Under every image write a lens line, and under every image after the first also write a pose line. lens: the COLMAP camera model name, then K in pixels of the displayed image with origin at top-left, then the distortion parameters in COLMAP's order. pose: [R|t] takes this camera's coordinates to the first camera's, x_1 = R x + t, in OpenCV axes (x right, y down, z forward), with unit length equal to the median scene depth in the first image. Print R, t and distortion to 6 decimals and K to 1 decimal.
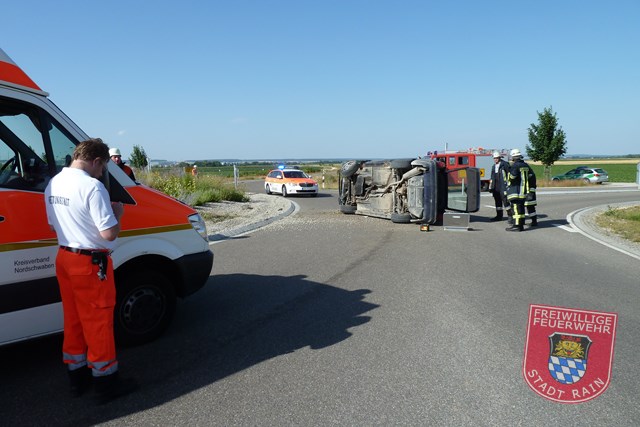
lens RADIAL K [[448.9, 0, 320.0], [0, 448.9, 213.5], [0, 0, 1]] dist [-0.043713, 0.006162]
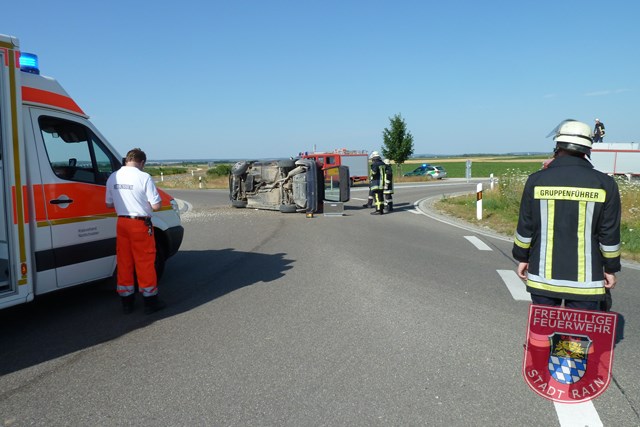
lens RADIAL K [[448.9, 0, 320.0], [0, 448.9, 213.5], [0, 0, 1]] dist [-0.043713, 0.006162]
pose [[0.956298, -0.037667, 0.289957, -0.090562], [0.037793, 0.999272, 0.005167, 0.020749], [-0.289940, 0.006017, 0.957026, -0.182017]]
